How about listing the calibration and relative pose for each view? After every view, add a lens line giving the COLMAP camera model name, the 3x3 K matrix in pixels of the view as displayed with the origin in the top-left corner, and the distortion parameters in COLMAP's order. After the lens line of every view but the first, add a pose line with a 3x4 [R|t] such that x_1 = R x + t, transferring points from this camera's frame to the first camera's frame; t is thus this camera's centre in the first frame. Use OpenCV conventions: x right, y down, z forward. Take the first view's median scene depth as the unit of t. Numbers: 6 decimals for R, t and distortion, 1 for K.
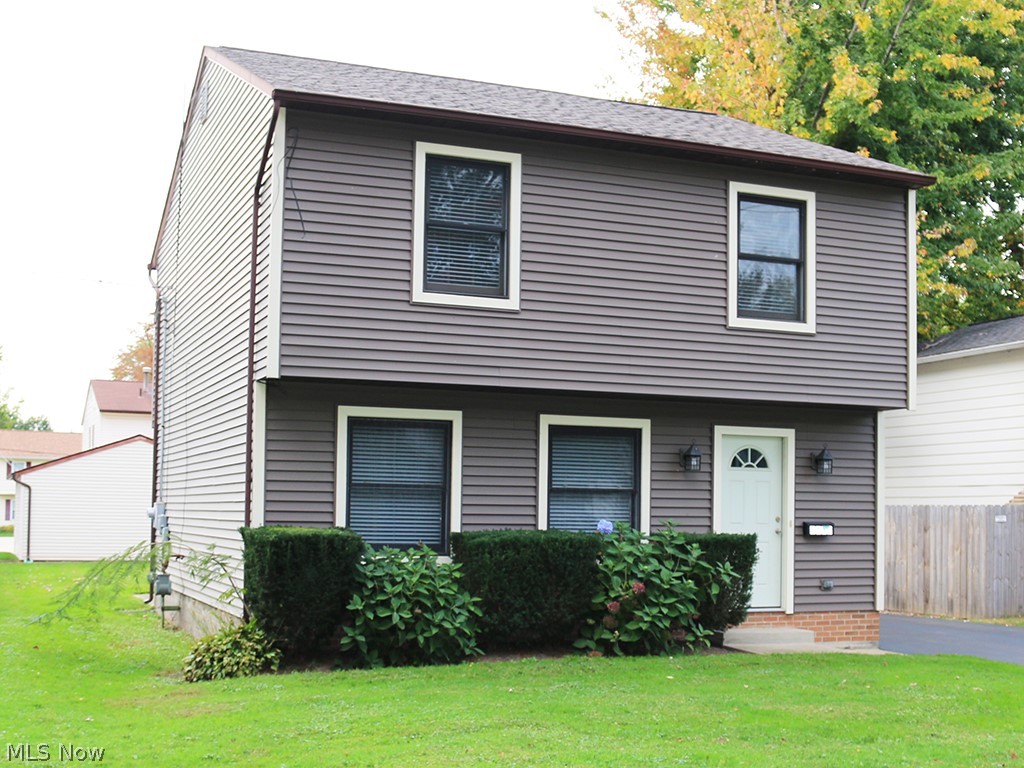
lens RADIAL K [[1308.6, 0, 511.9], [0, 1308.6, 389.1], [0, 0, 1]] dist [-0.021412, 0.000000]
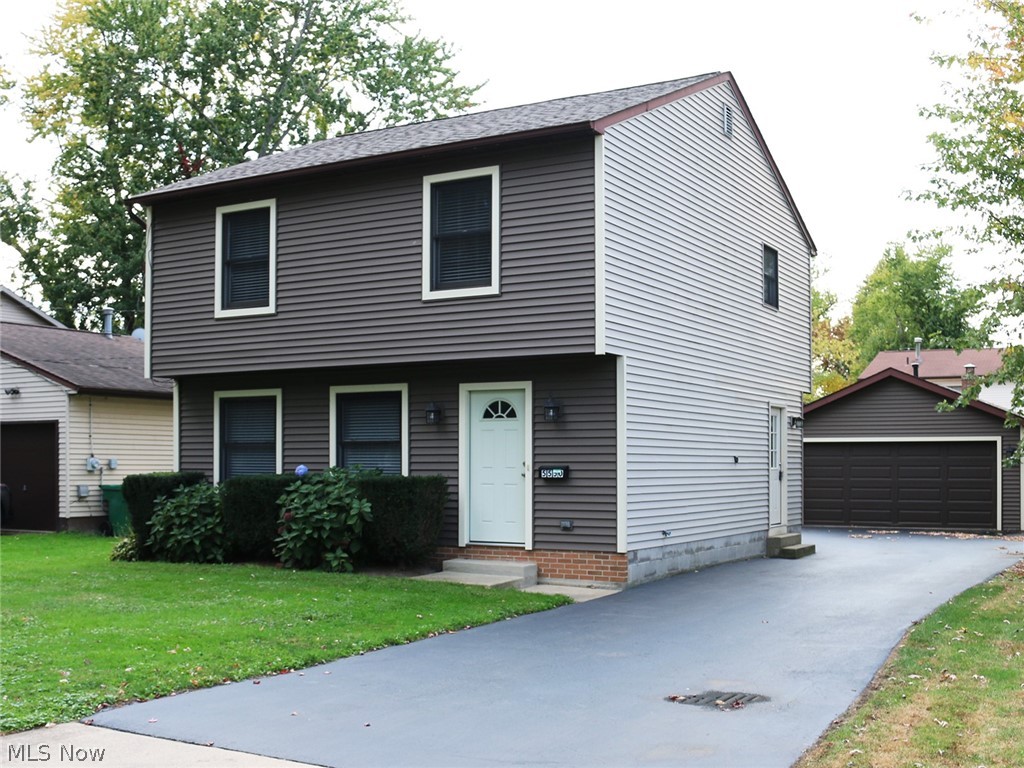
lens RADIAL K [[1147.3, 0, 511.3], [0, 1147.3, 381.4], [0, 0, 1]] dist [-0.075530, 0.000000]
pose [[0.602743, -0.067793, -0.795050, 0.974498], [0.083974, 0.996241, -0.021286, 0.050496], [0.793505, -0.053933, 0.606170, 0.414149]]
